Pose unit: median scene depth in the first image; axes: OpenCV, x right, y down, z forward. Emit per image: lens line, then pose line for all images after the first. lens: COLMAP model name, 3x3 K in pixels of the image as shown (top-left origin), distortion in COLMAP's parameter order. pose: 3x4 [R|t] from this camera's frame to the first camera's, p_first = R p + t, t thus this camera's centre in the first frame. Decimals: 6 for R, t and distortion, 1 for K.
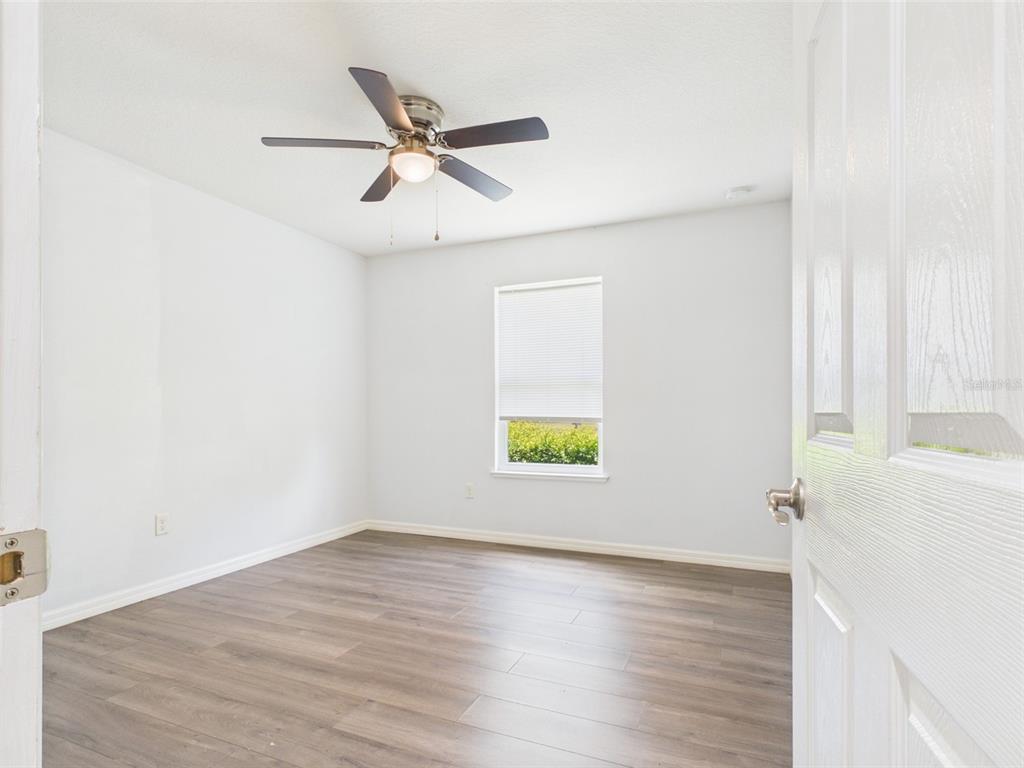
lens RADIAL K [[535.0, 0, 510.7], [0, 535.0, 411.5], [0, 0, 1]] dist [0.000529, 0.000834]
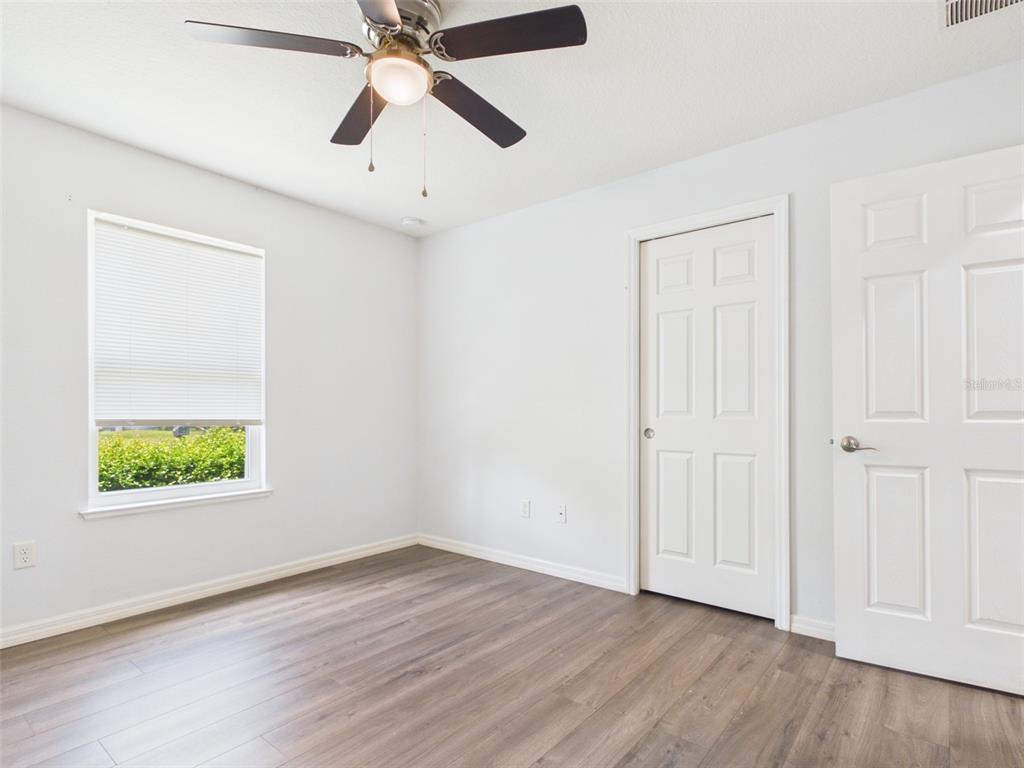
lens RADIAL K [[535.0, 0, 510.7], [0, 535.0, 411.5], [0, 0, 1]] dist [0.000529, 0.000834]
pose [[0.285783, 0.000567, 0.958294, -0.520089], [0.005968, 0.999979, -0.002371, 0.003912], [-0.958276, 0.006397, 0.285774, 0.395028]]
